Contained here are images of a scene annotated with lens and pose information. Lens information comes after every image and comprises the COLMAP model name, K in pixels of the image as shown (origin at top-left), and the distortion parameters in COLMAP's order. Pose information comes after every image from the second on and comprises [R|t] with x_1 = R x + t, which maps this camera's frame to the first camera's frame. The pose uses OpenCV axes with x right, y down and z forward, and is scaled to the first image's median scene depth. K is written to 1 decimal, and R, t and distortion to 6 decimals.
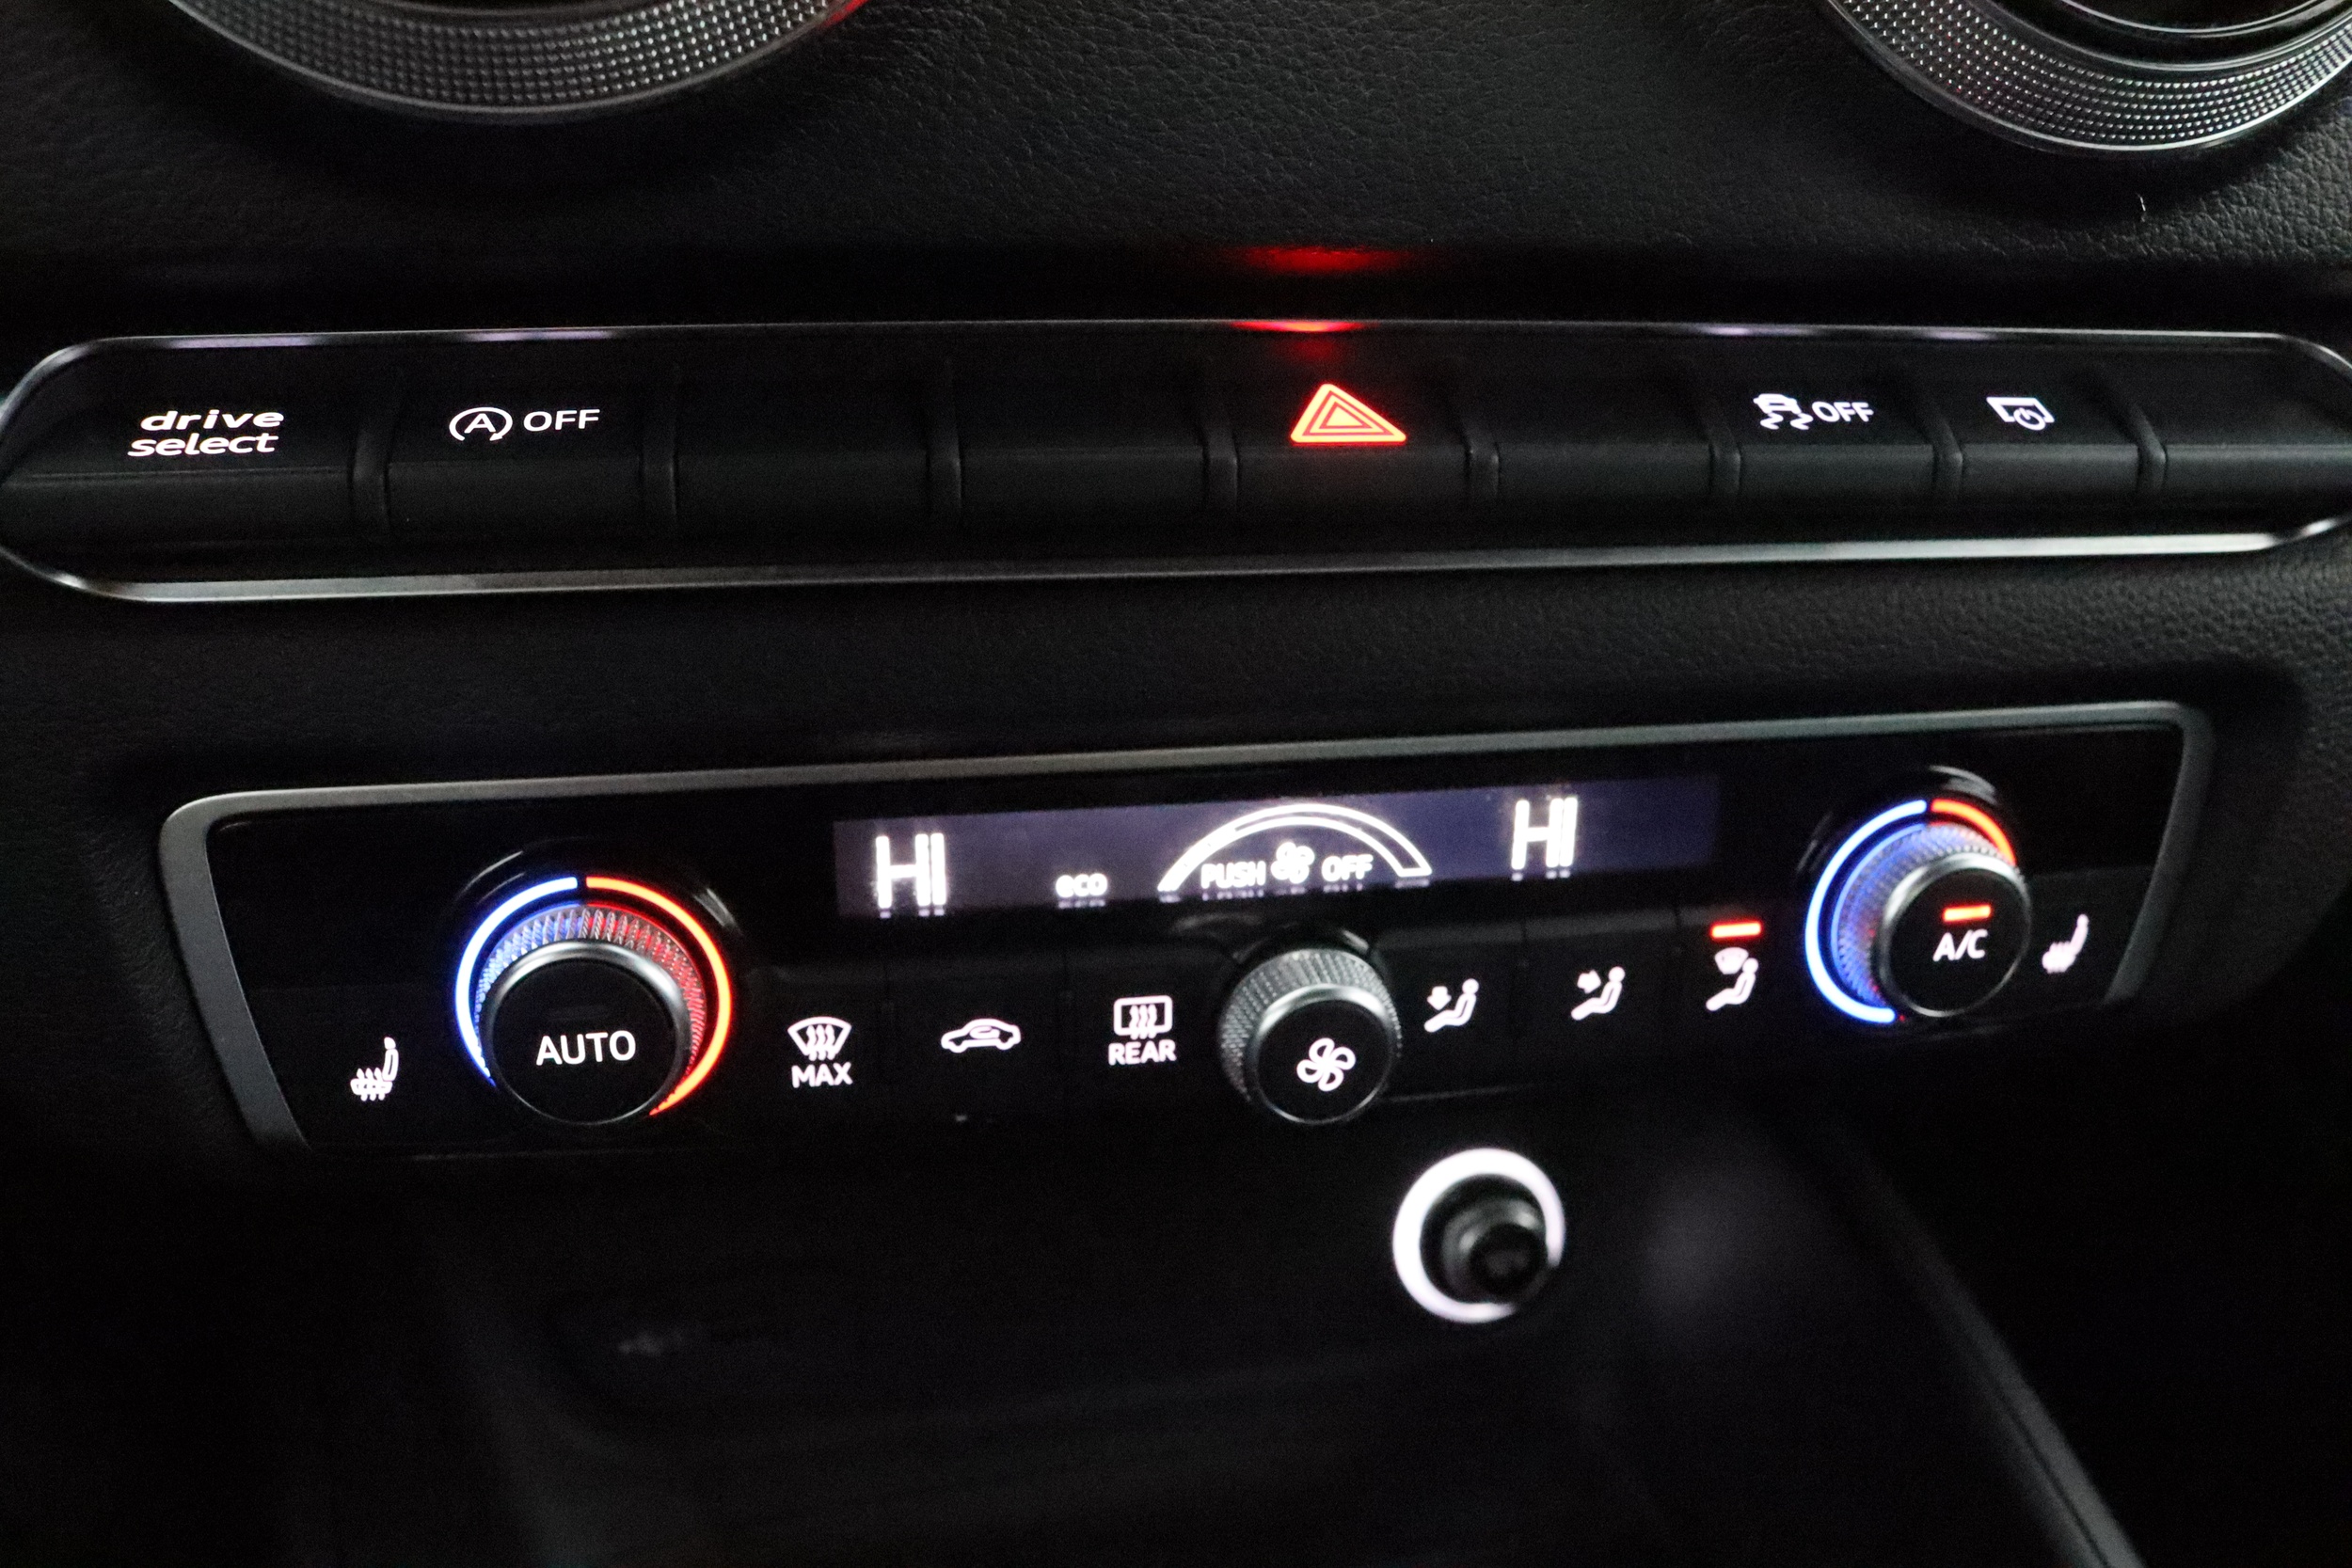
lens RADIAL K [[1924.1, 0, 1176.0], [0, 1924.1, 784.0], [0, 0, 1]] dist [-0.166407, 0.126740]
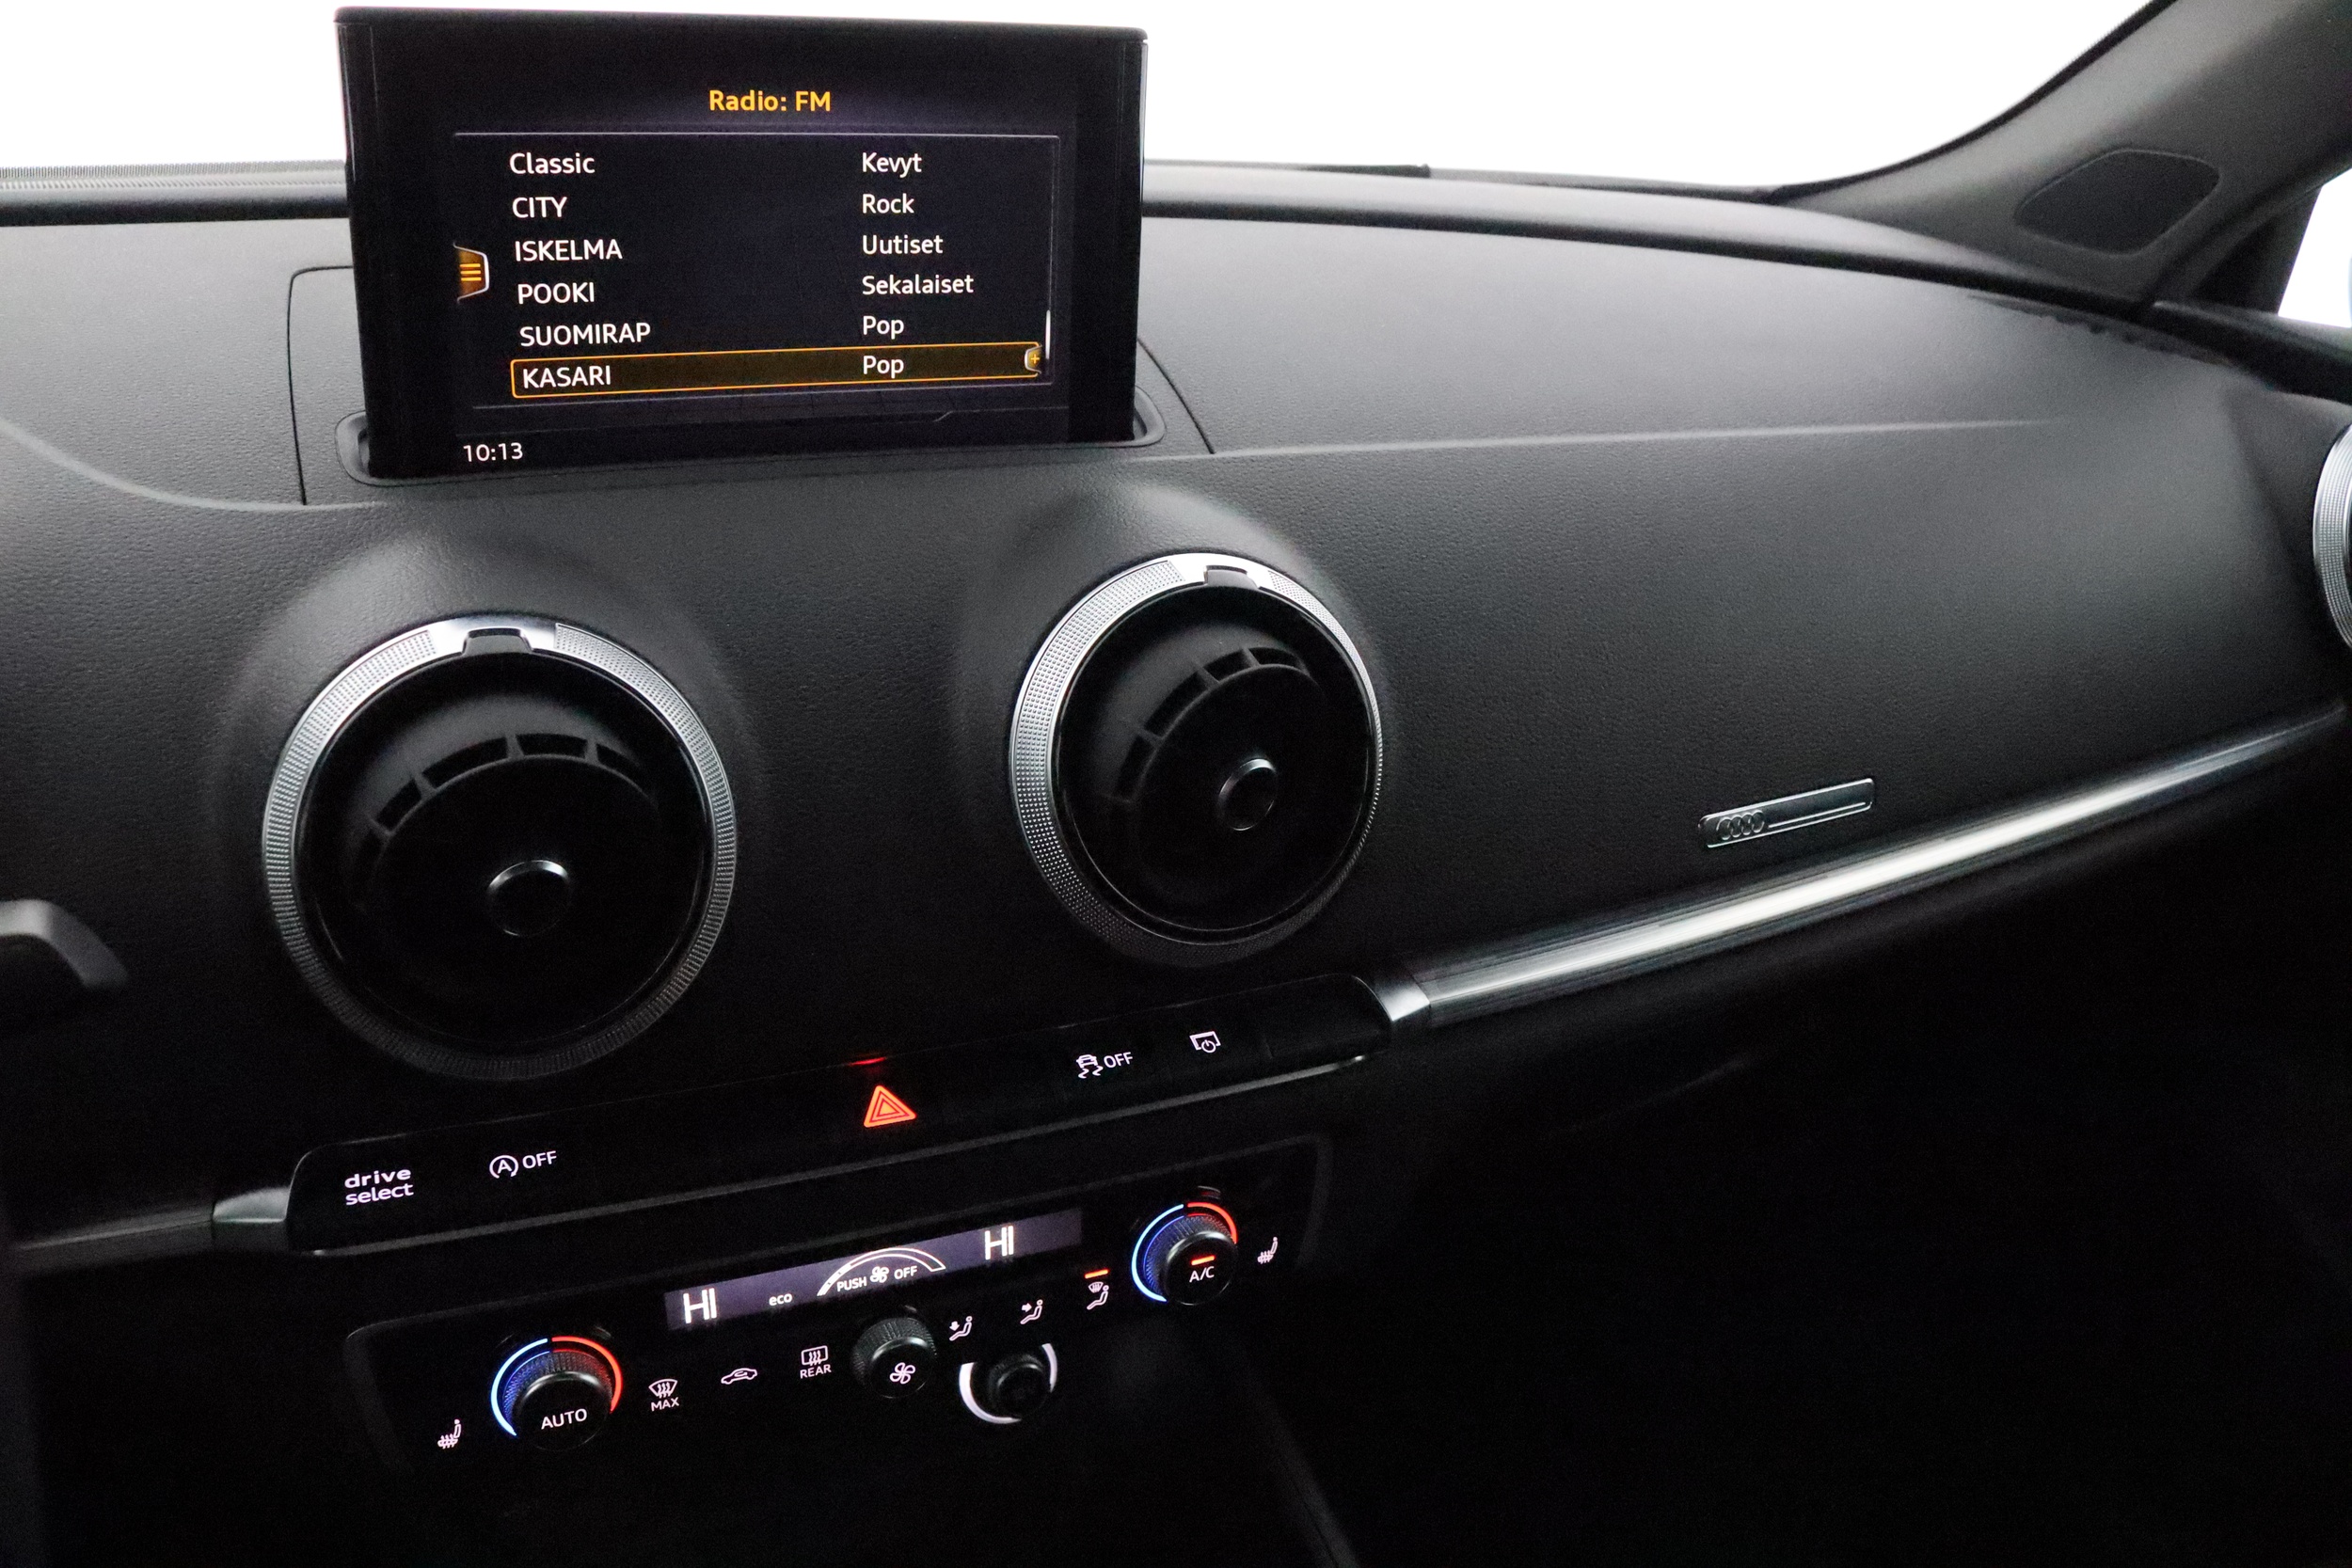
lens RADIAL K [[1924.1, 0, 1176.0], [0, 1924.1, 784.0], [0, 0, 1]] dist [-0.166407, 0.126740]
pose [[0.974532, -0.069170, 0.213316, -0.029728], [0.064377, 0.997494, 0.029343, -0.549799], [-0.214811, -0.014863, 0.976543, -1.120871]]
